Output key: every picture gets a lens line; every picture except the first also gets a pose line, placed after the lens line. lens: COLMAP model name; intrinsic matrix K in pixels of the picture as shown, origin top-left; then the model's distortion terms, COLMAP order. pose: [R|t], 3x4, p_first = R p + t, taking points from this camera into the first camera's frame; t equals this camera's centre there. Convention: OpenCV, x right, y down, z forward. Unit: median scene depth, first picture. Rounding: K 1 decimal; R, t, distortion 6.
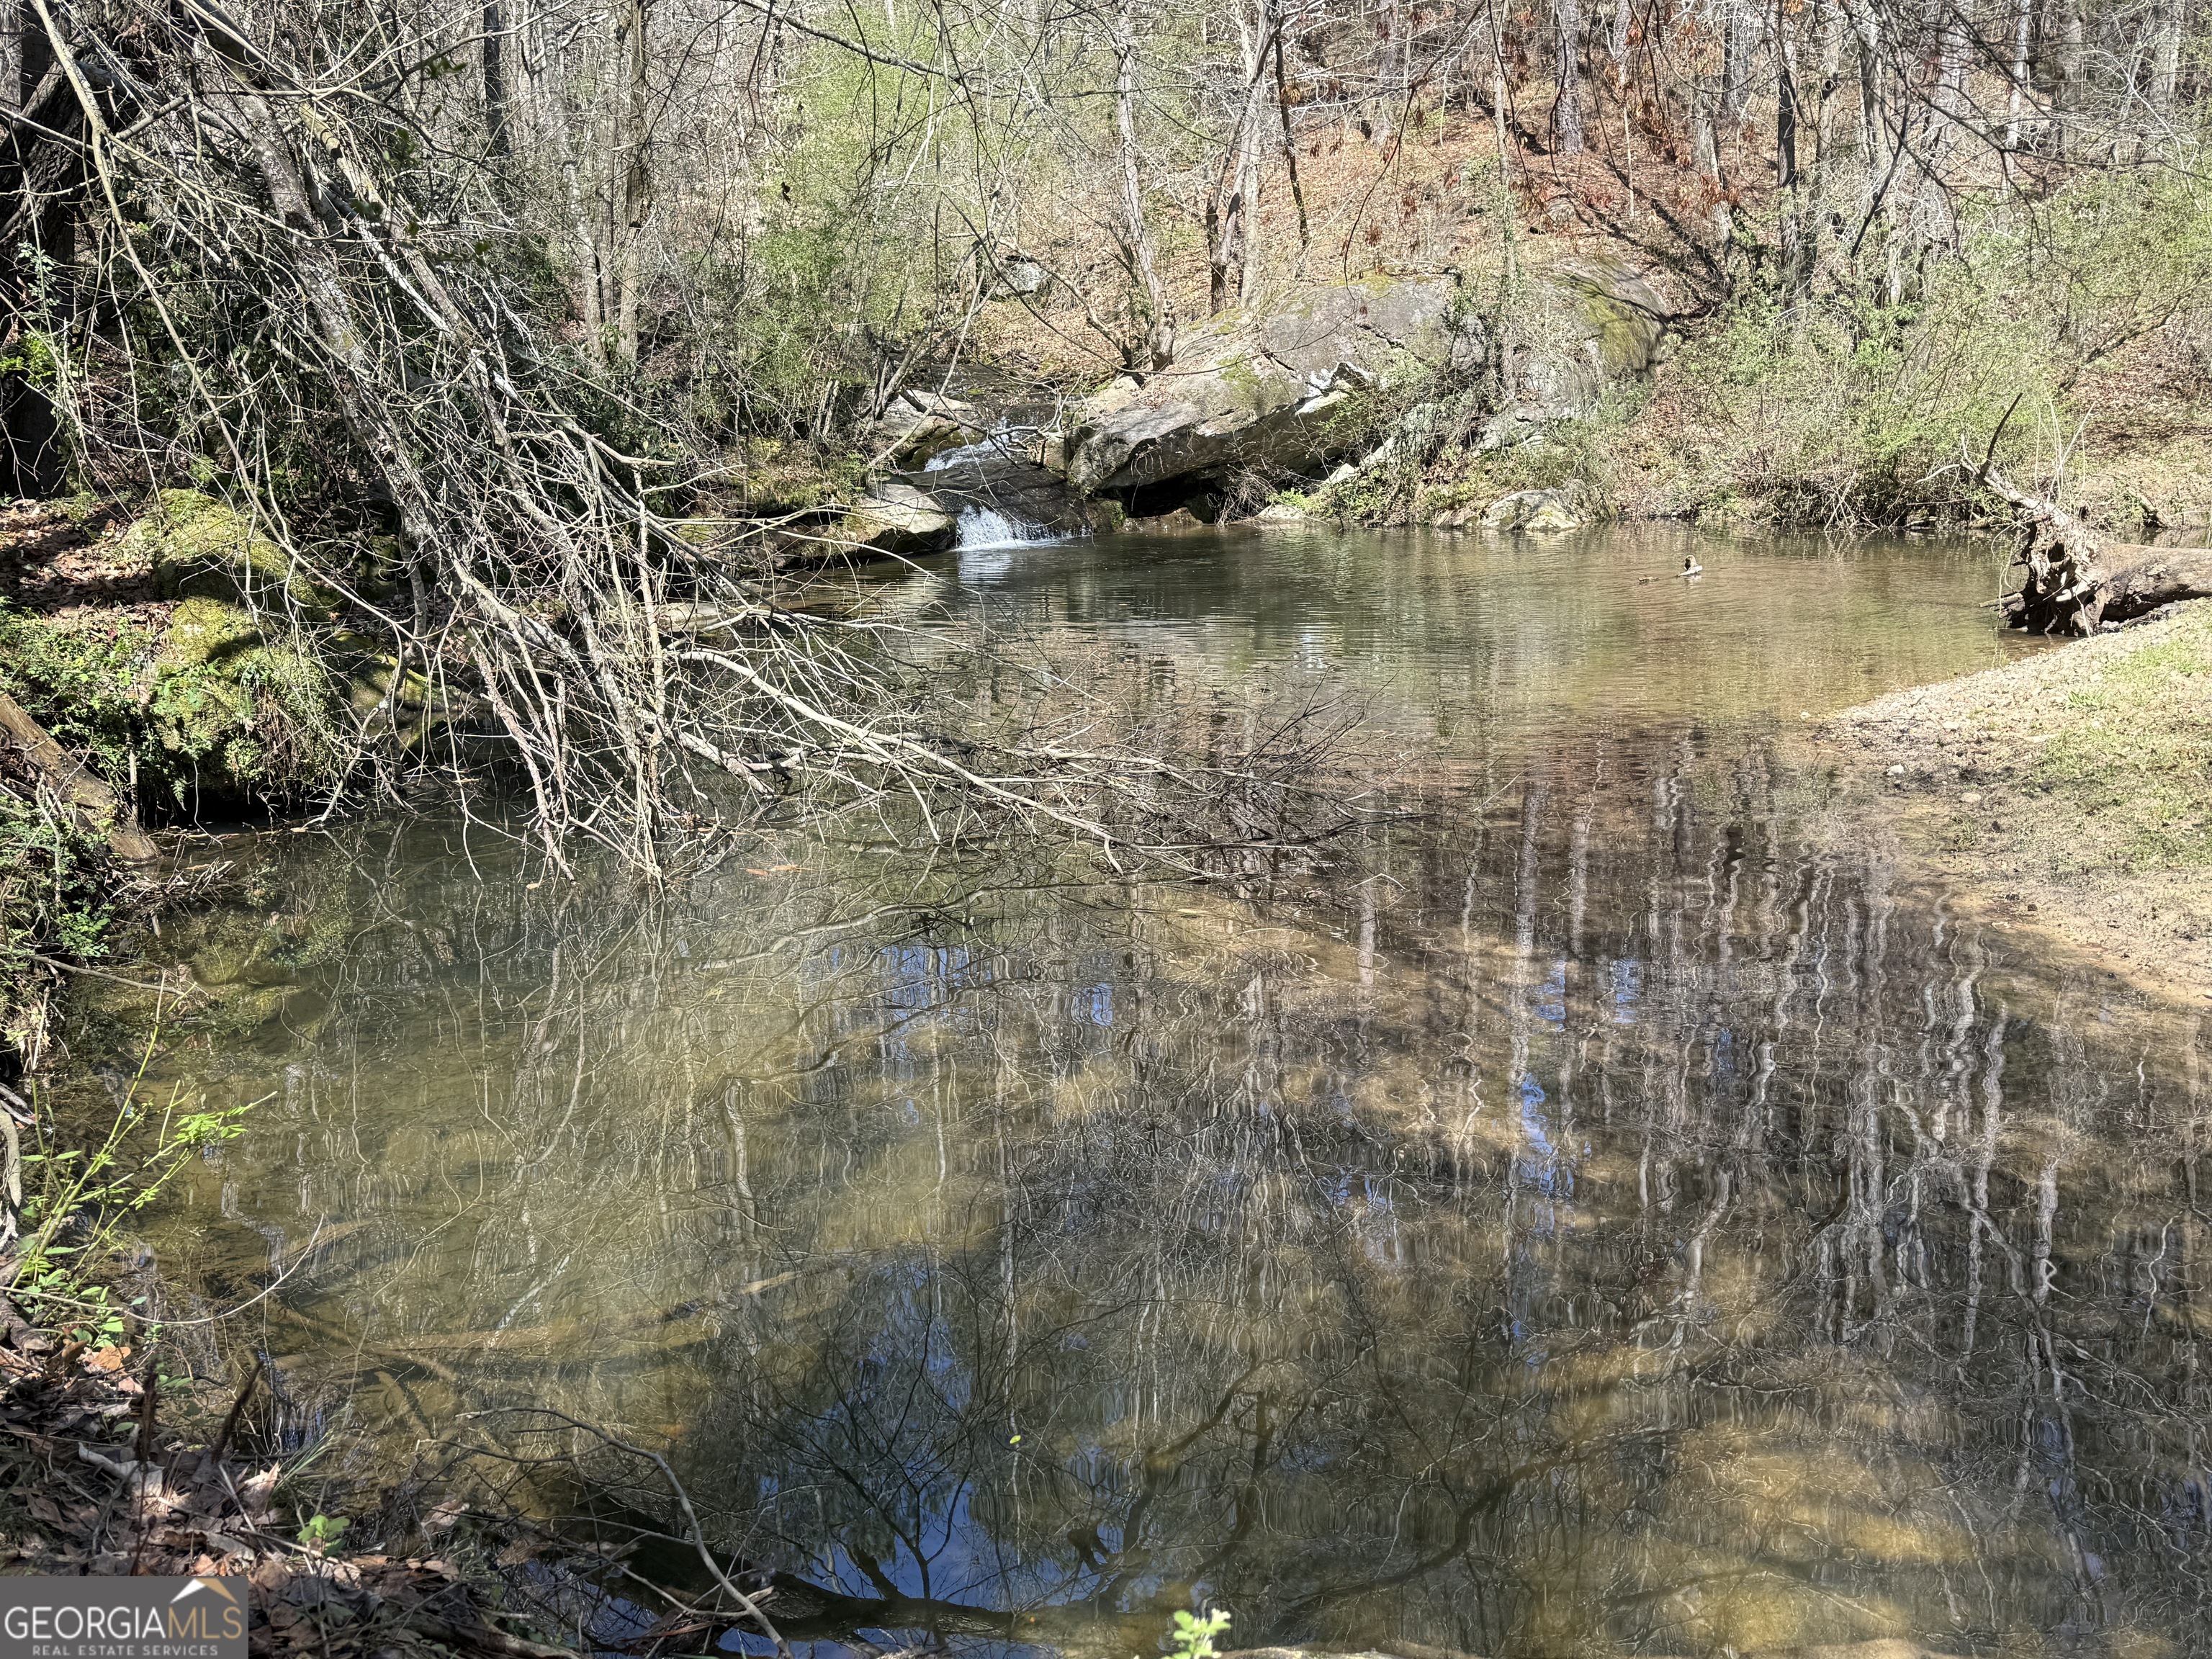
lens RADIAL K [[1777.1, 0, 1119.7], [0, 1777.1, 846.2], [0, 0, 1]] dist [0.102033, -0.001850]
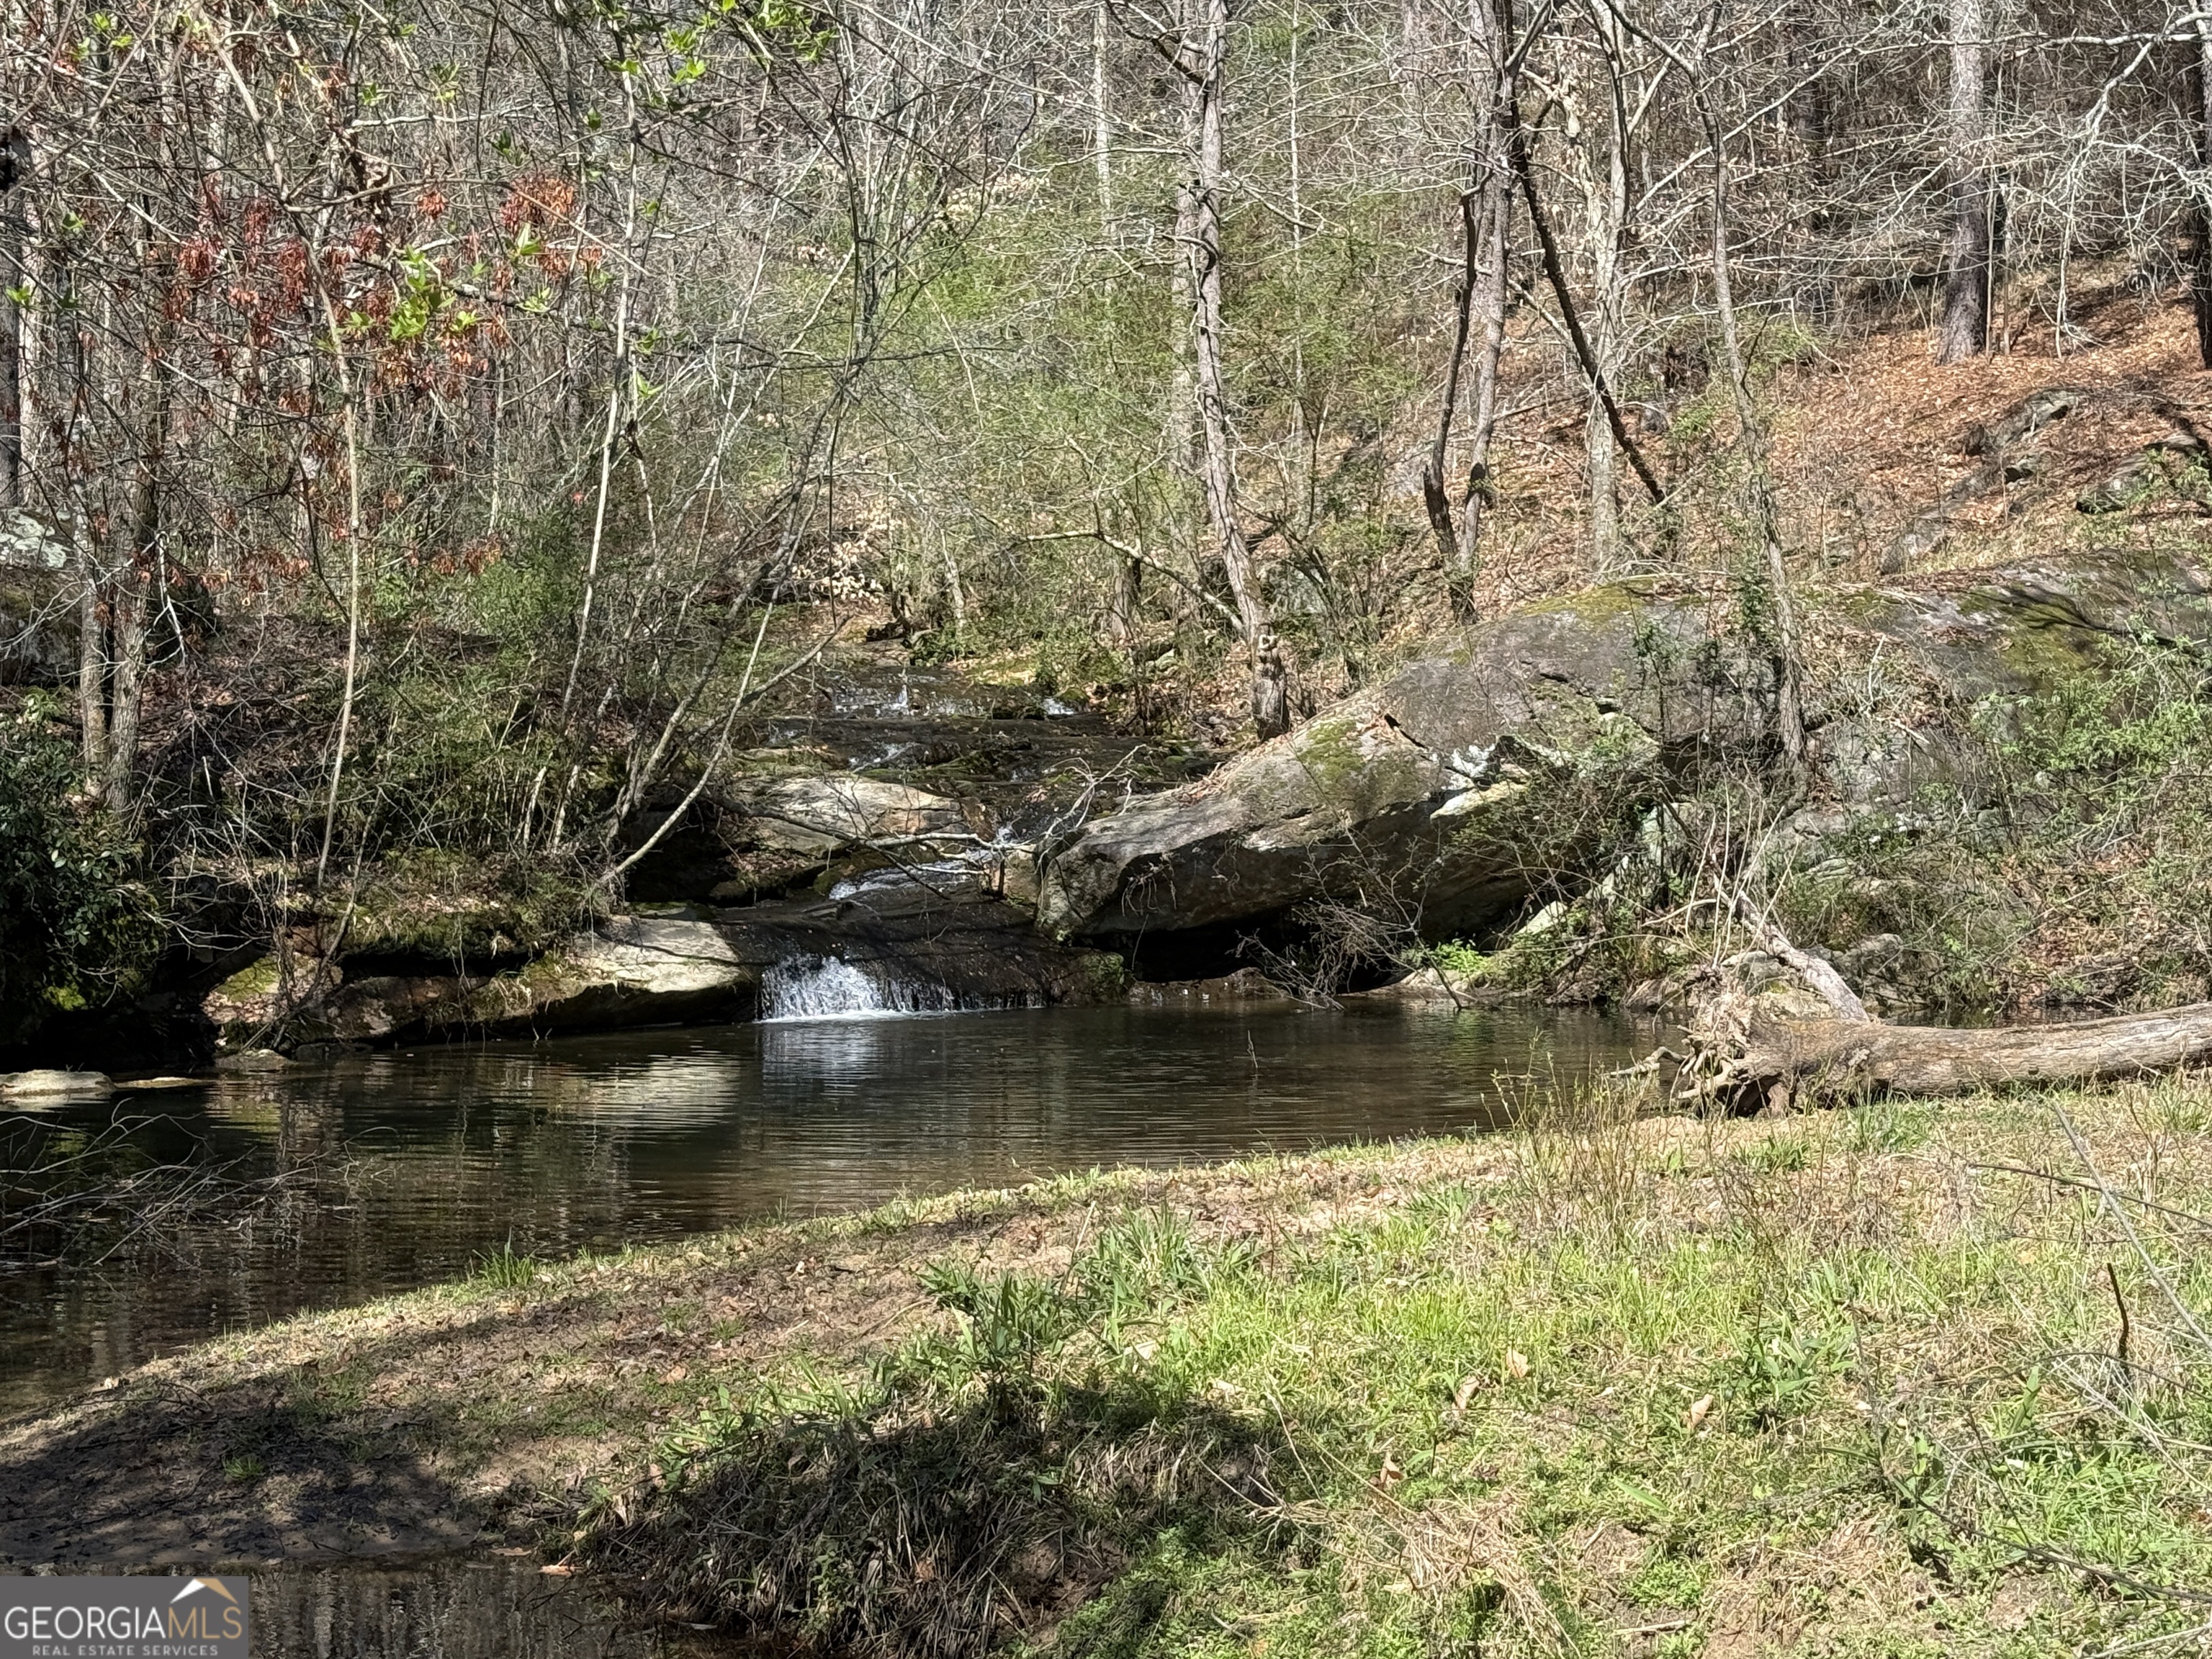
lens RADIAL K [[3668.2, 0, 1106.5], [0, 3668.2, 829.4], [0, 0, 1]] dist [0.266369, 0.000000]
pose [[0.964781, 0.005442, -0.262998, 0.322473], [-0.066633, 0.972235, -0.224318, 0.044514], [0.254475, 0.233942, 0.938357, -0.176296]]
